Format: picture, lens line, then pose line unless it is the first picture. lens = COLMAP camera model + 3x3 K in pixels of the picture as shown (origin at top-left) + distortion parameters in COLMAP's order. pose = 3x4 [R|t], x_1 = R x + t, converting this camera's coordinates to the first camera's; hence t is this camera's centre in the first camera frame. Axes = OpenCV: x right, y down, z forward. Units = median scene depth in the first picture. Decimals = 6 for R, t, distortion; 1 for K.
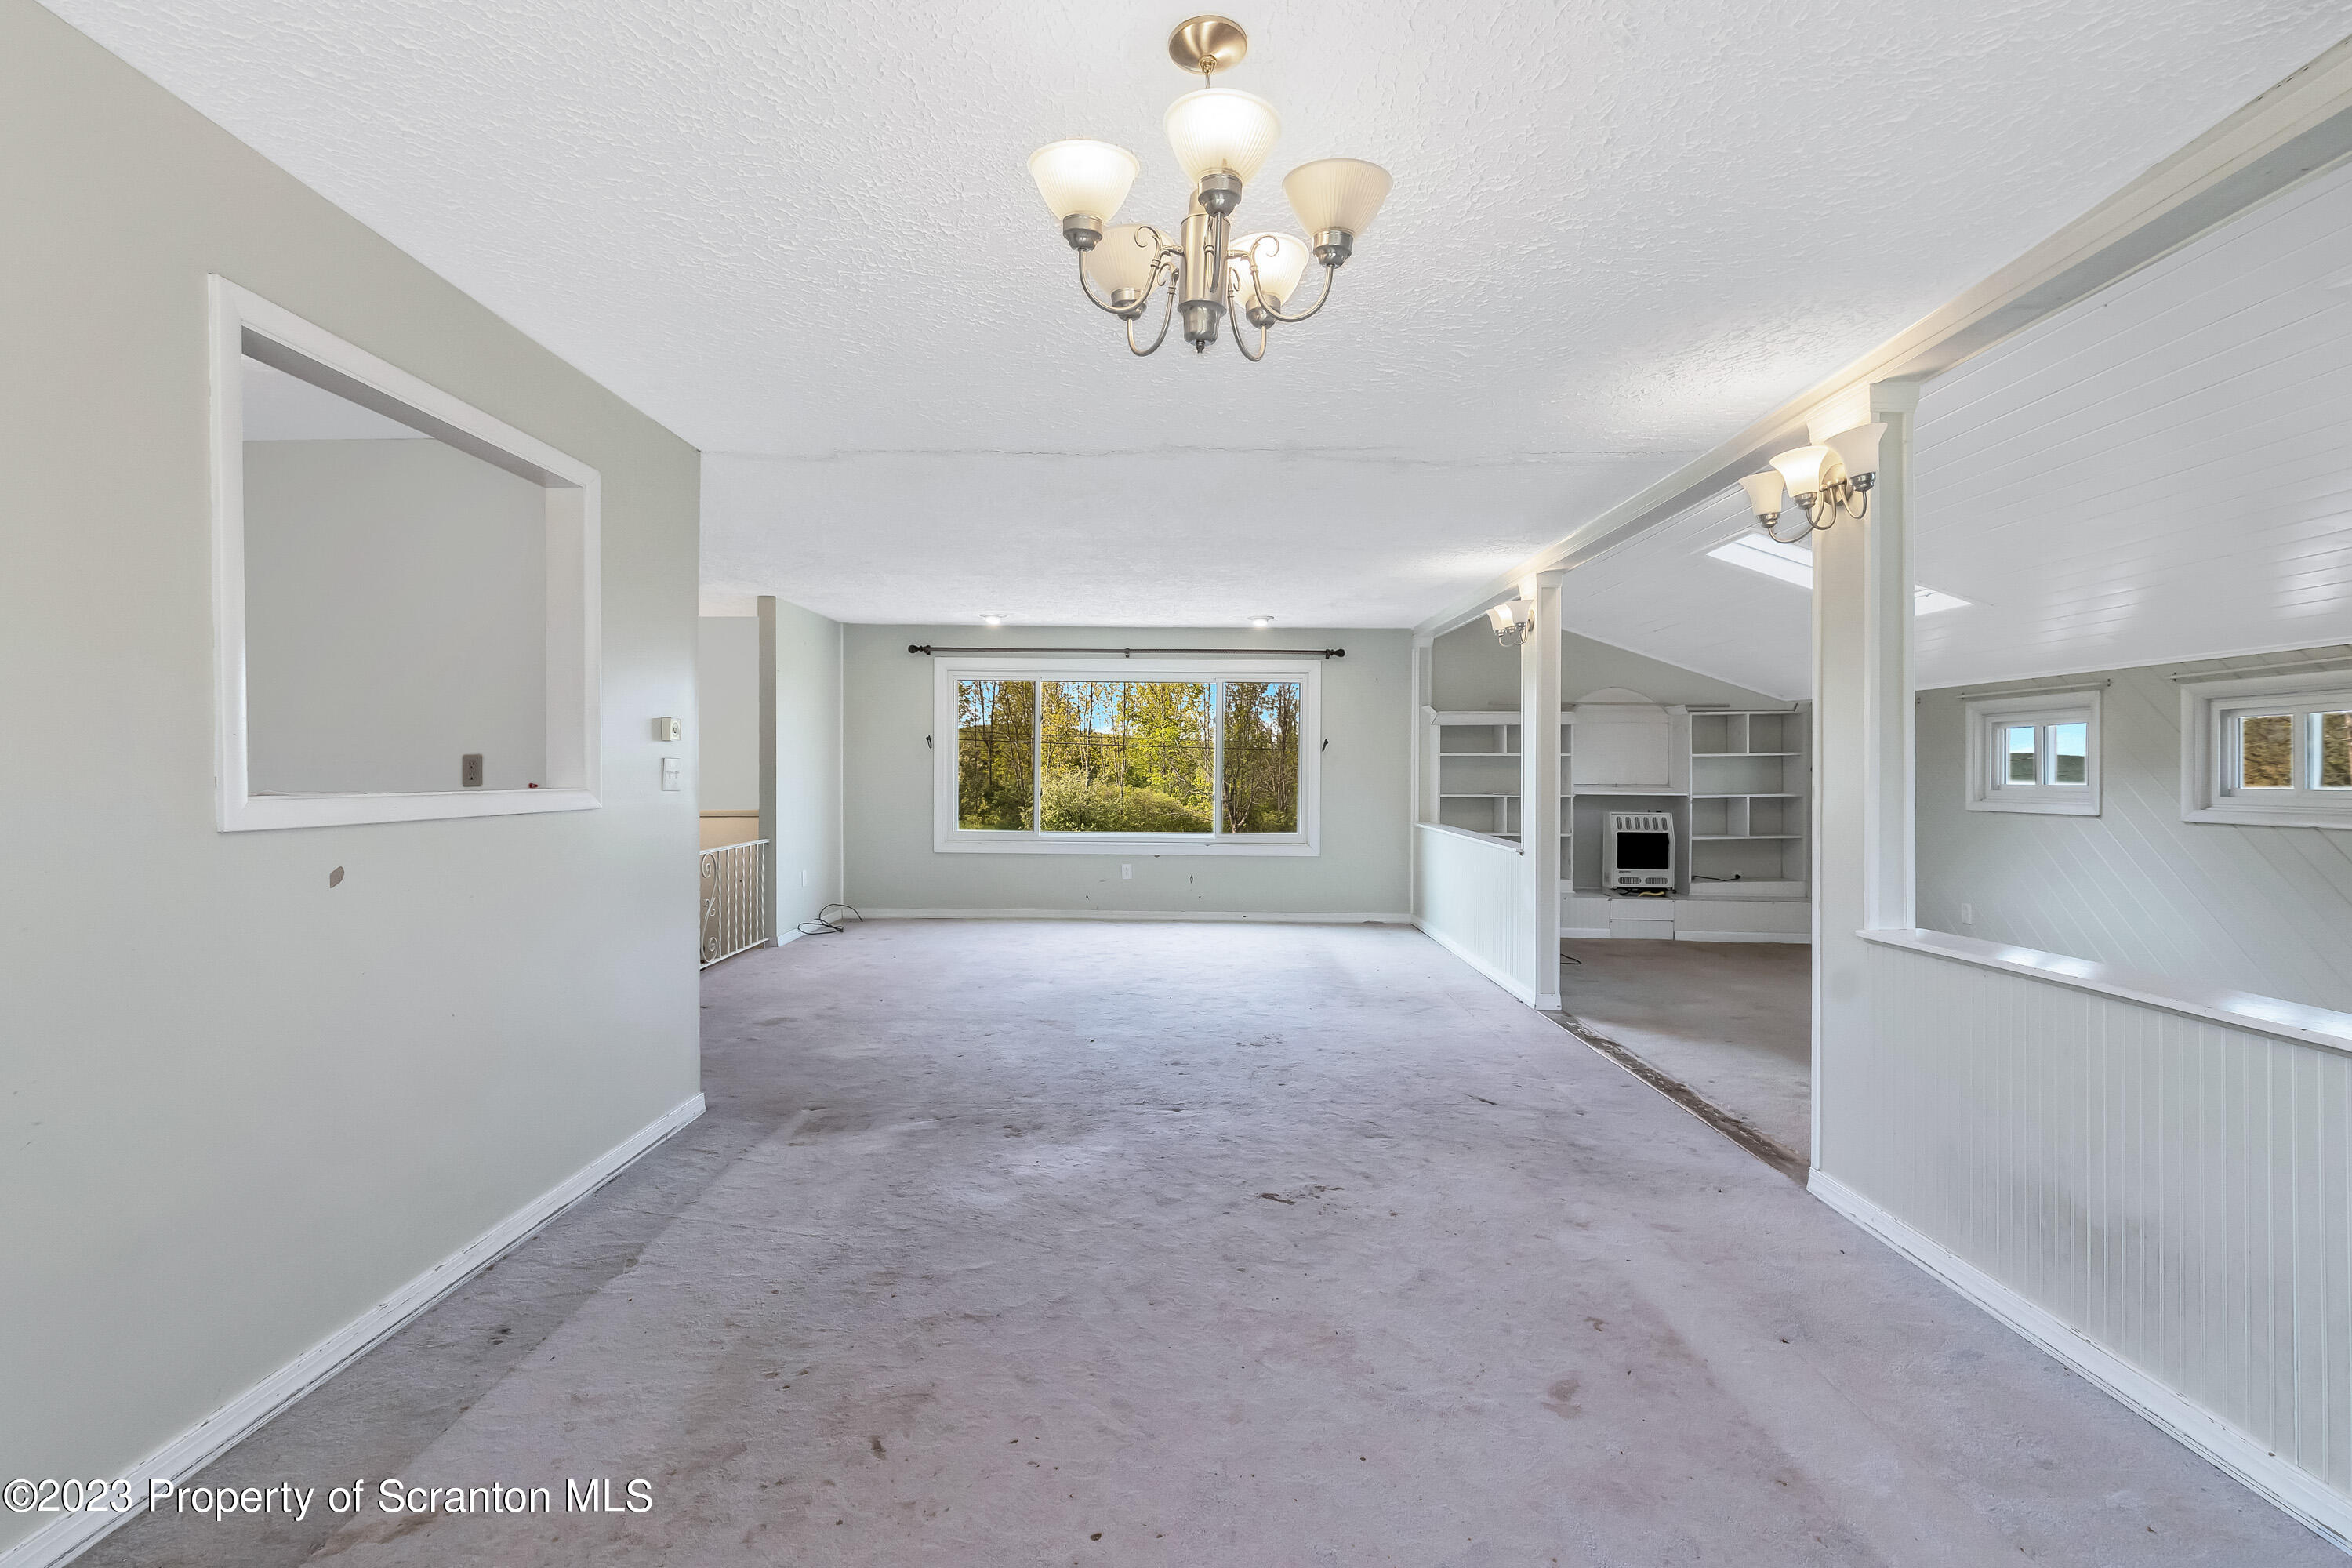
lens RADIAL K [[1049.4, 0, 1176.1], [0, 1049.4, 776.9], [0, 0, 1]] dist [0.005355, 0.000846]
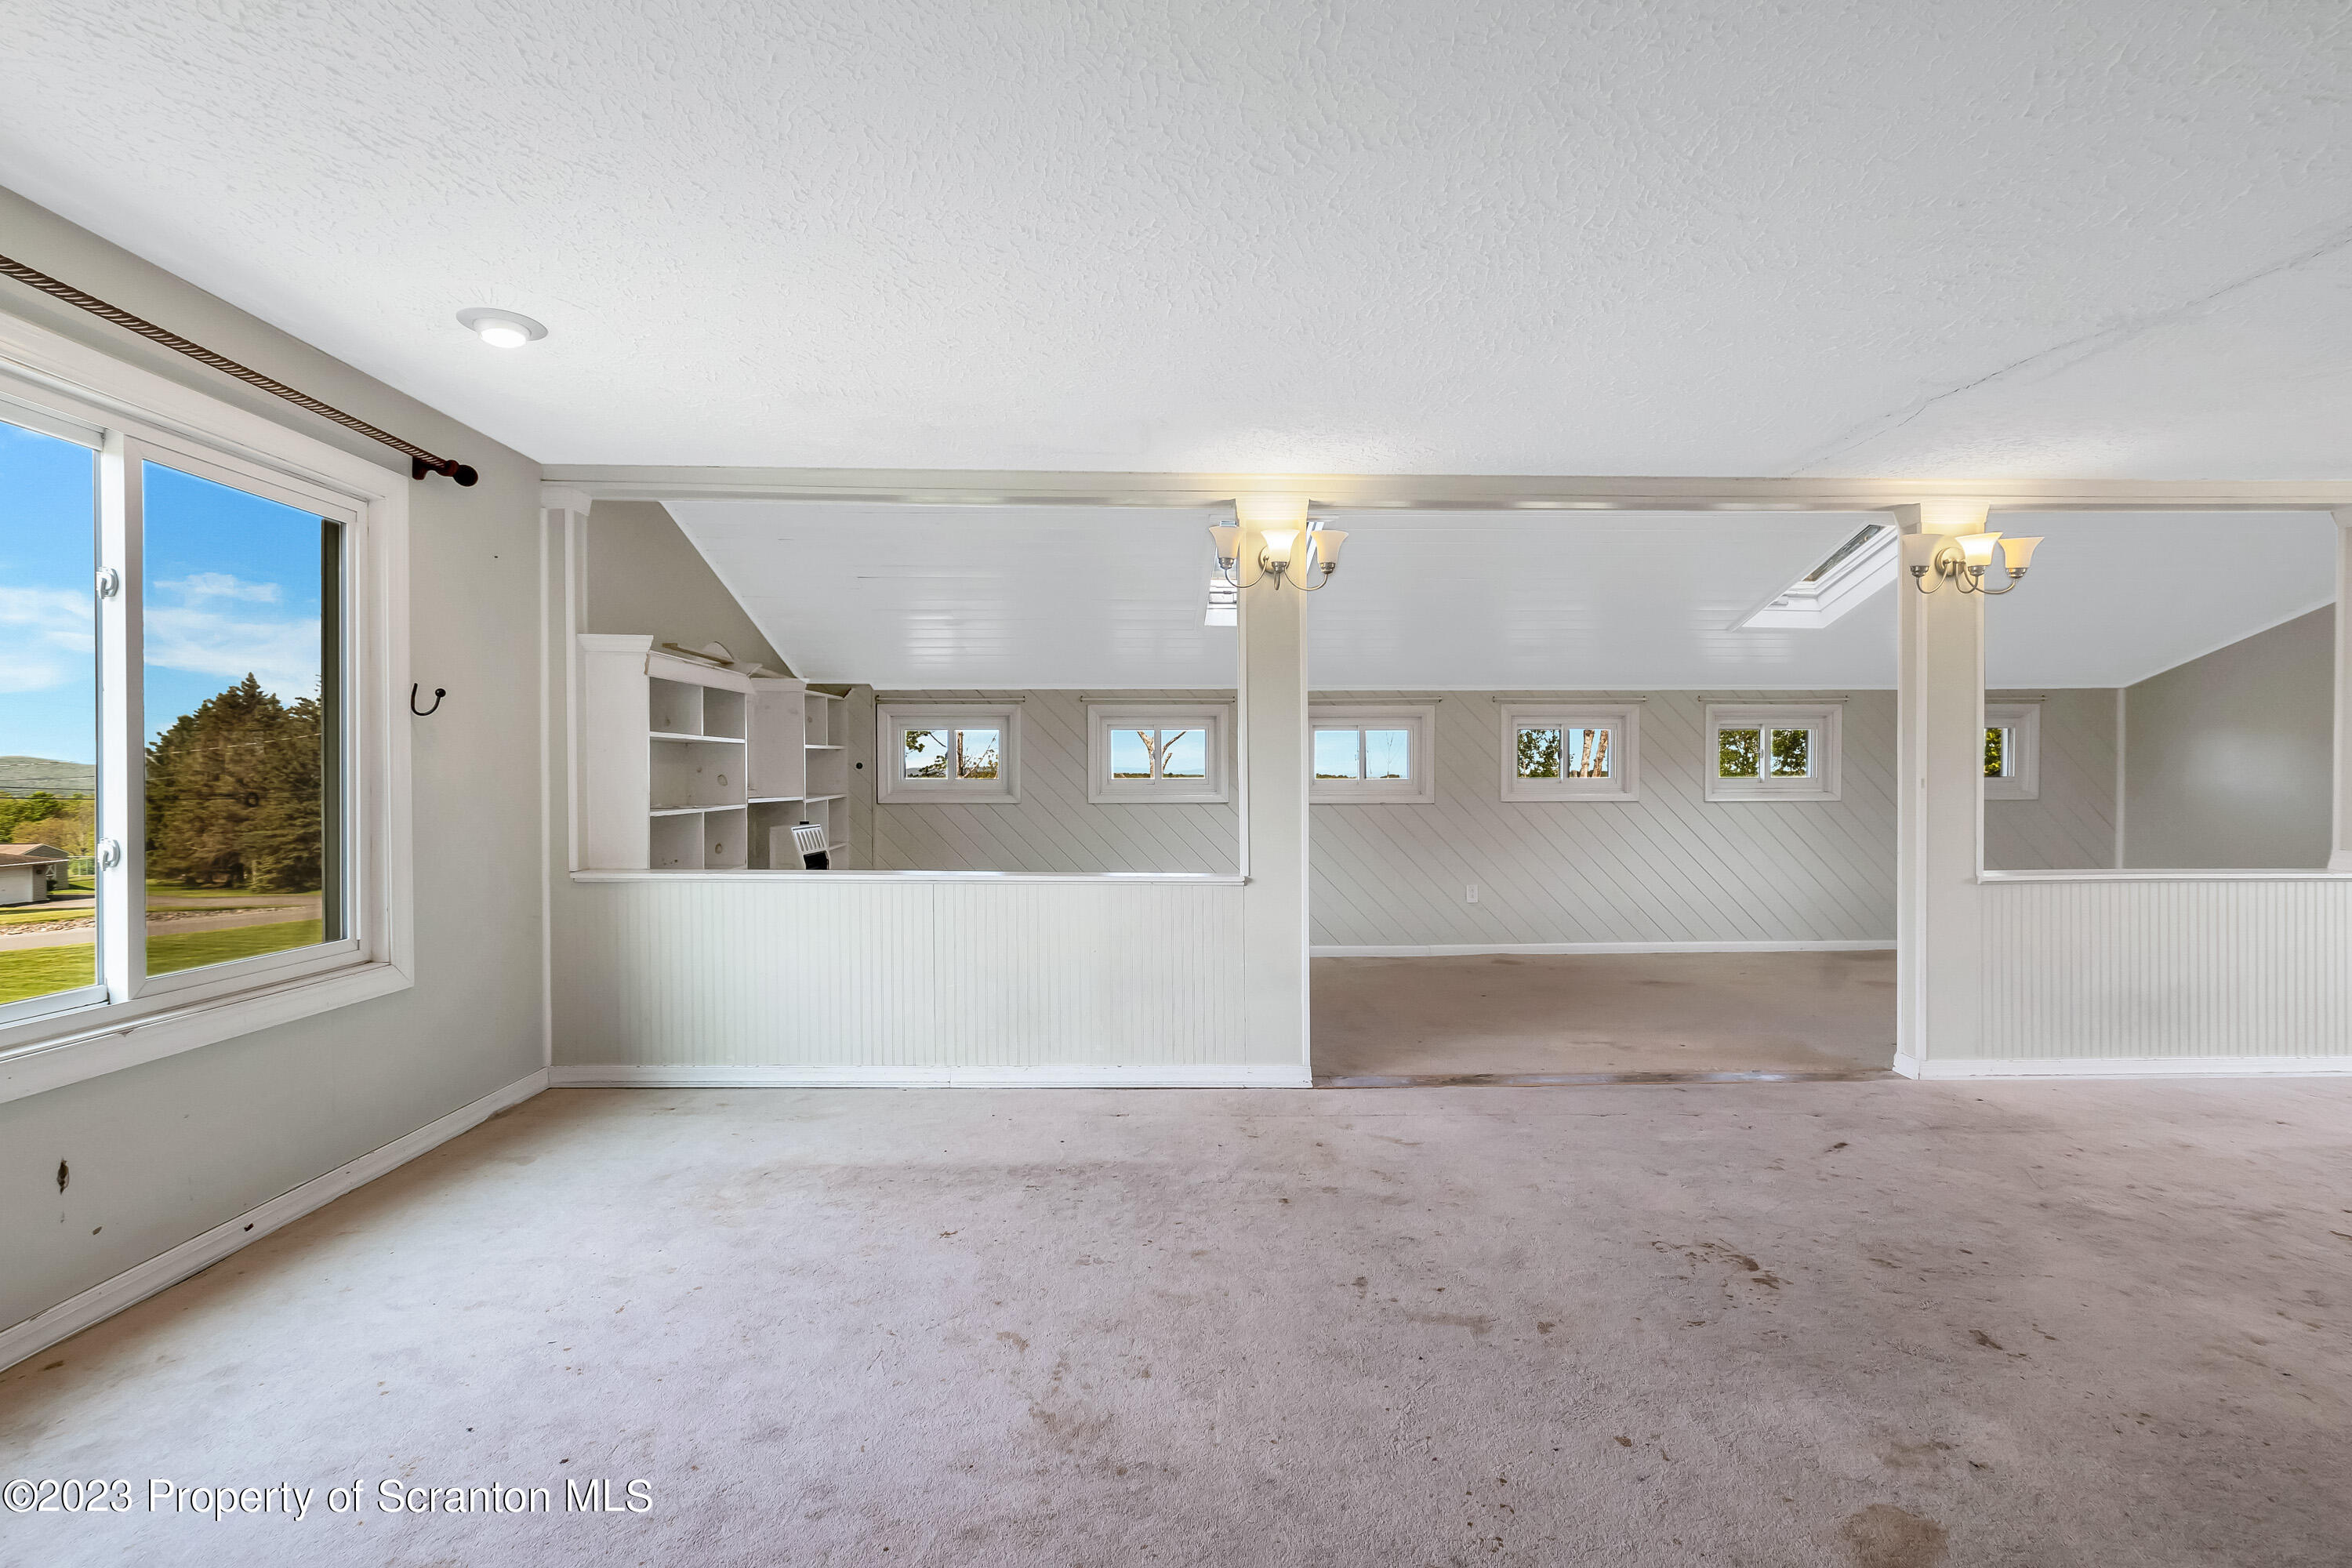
lens RADIAL K [[1049.4, 0, 1163.9], [0, 1049.4, 777.5], [0, 0, 1]] dist [0.005355, 0.000846]
pose [[-0.035431, -0.006652, 0.999350, -0.336078], [0.006346, 0.999956, 0.006881, -0.002981], [-0.999352, 0.006586, -0.035387, 0.965443]]
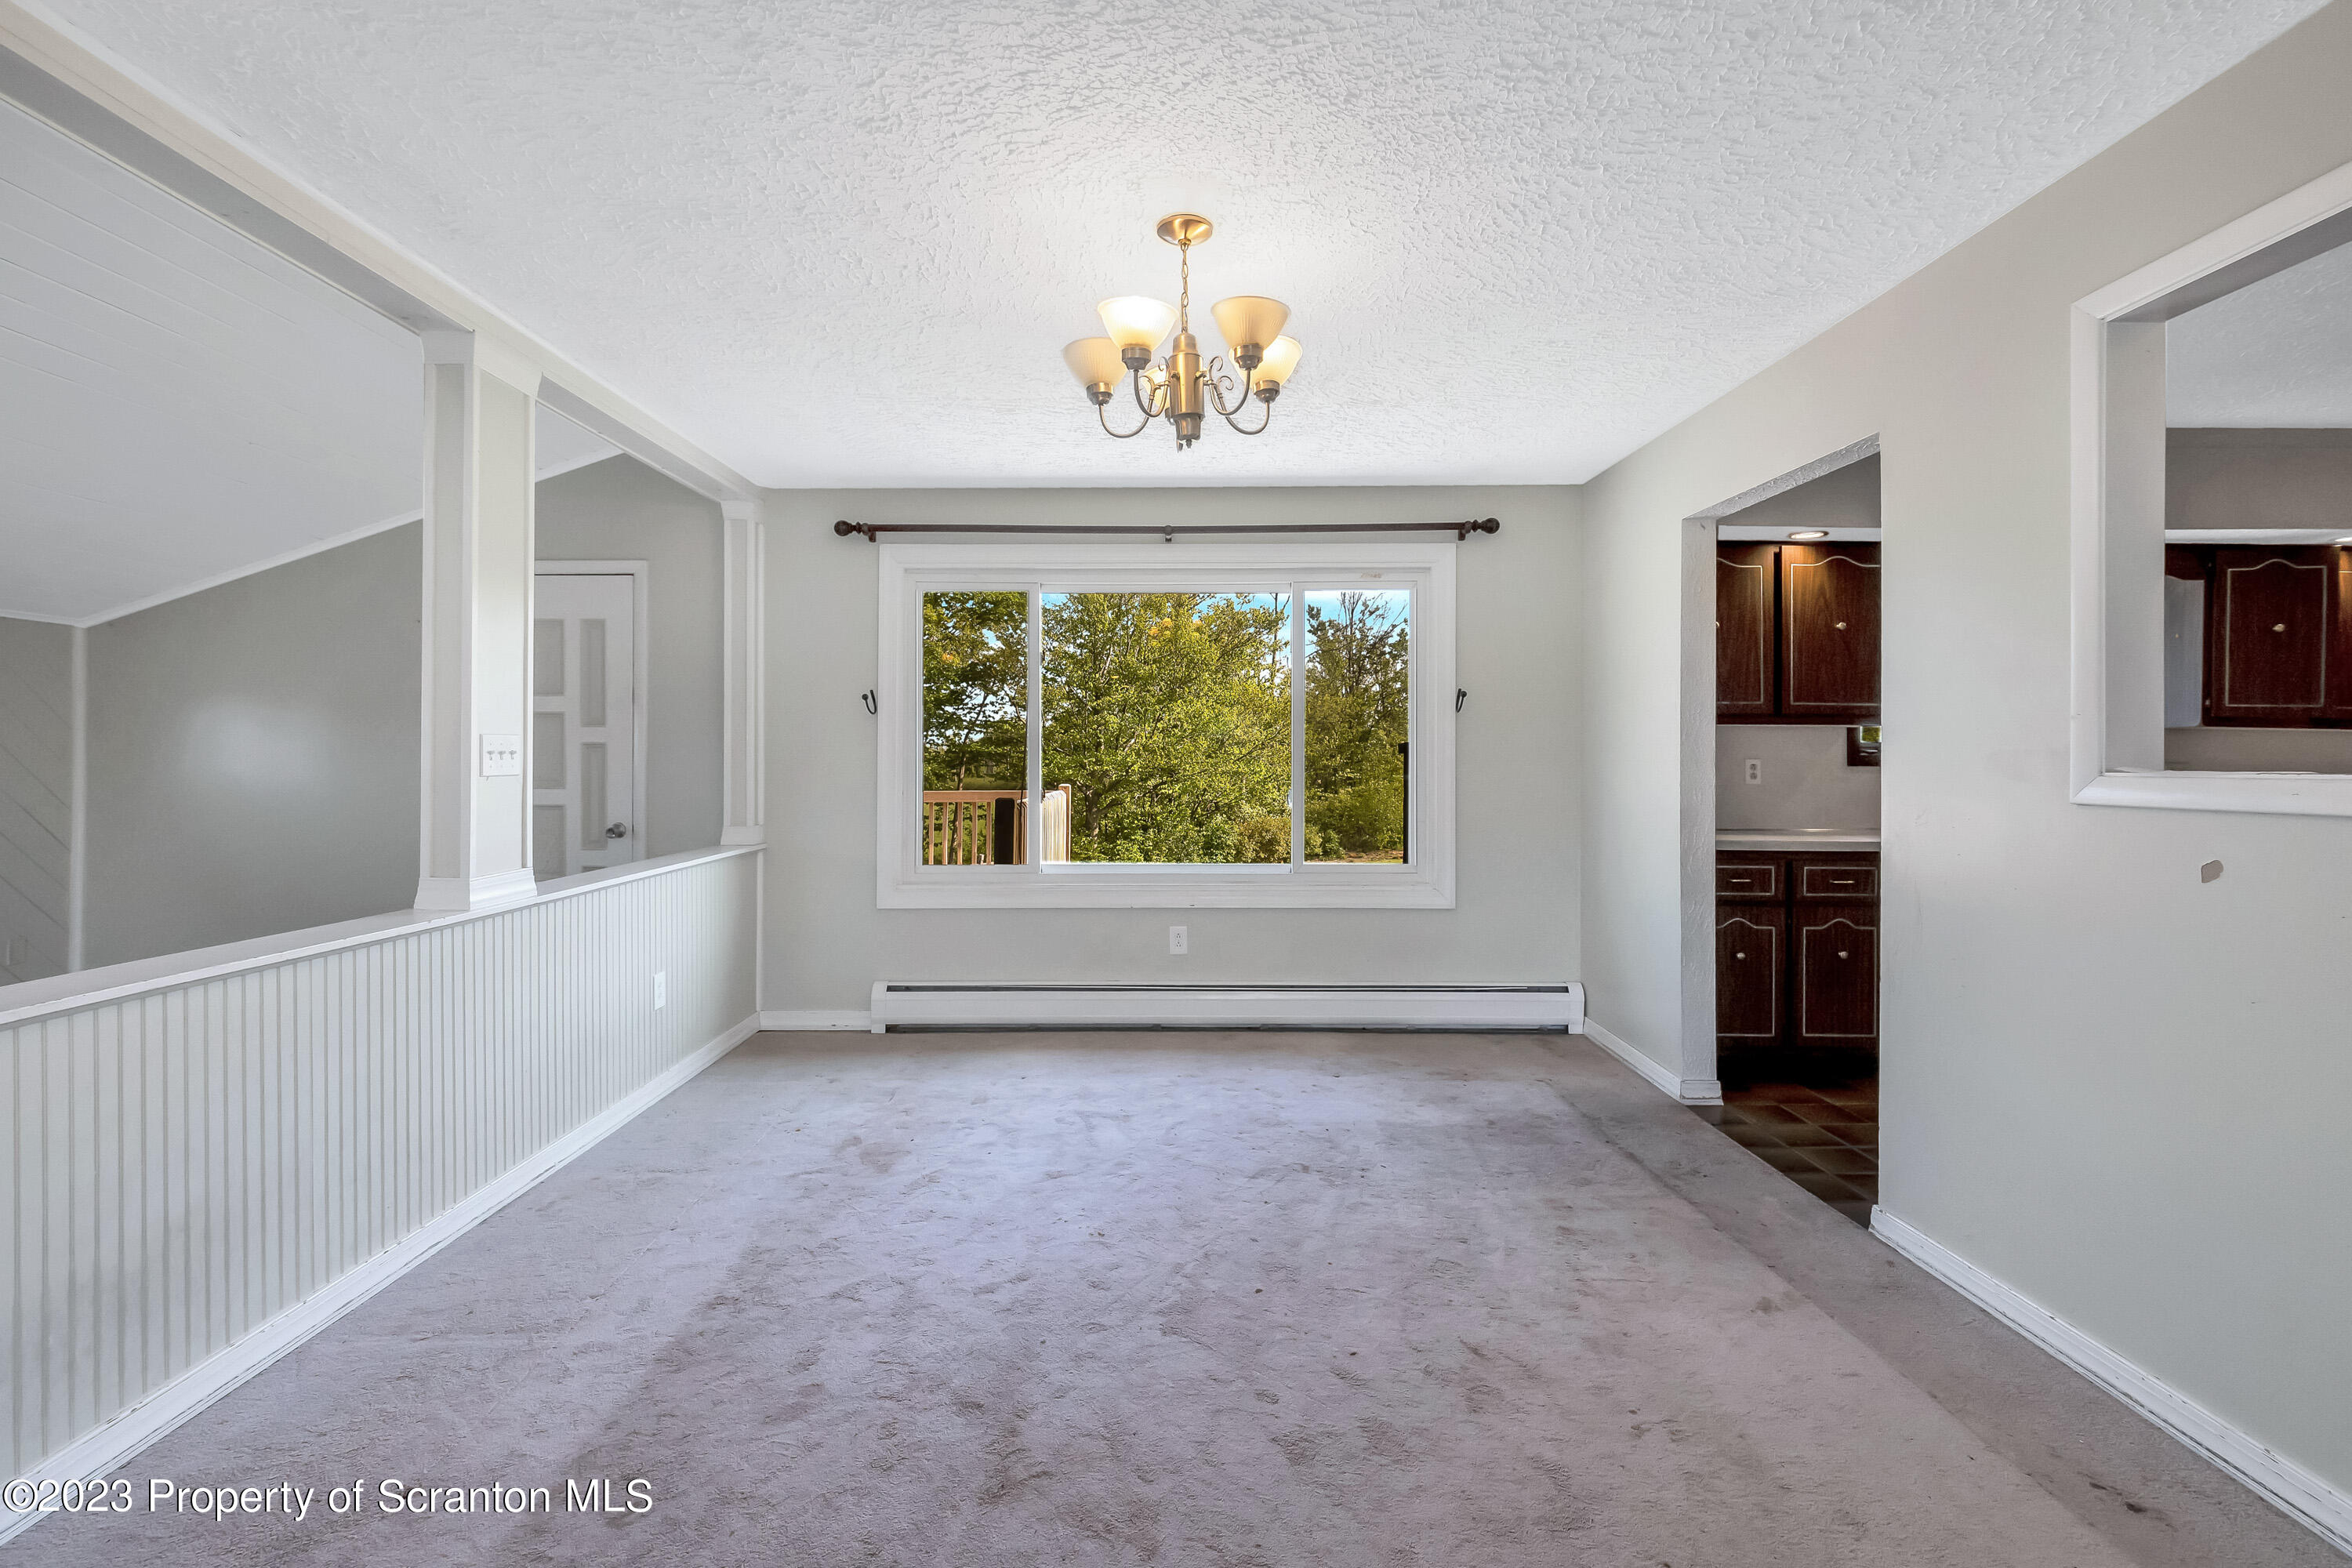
lens RADIAL K [[1049.4, 0, 1161.7], [0, 1049.4, 770.3], [0, 0, 1]] dist [0.005355, 0.000846]
pose [[-0.999945, -0.003667, 0.009871, 0.011700], [-0.003542, 0.999915, 0.012576, 0.002624], [-0.009917, 0.012541, -0.999872, 0.613589]]
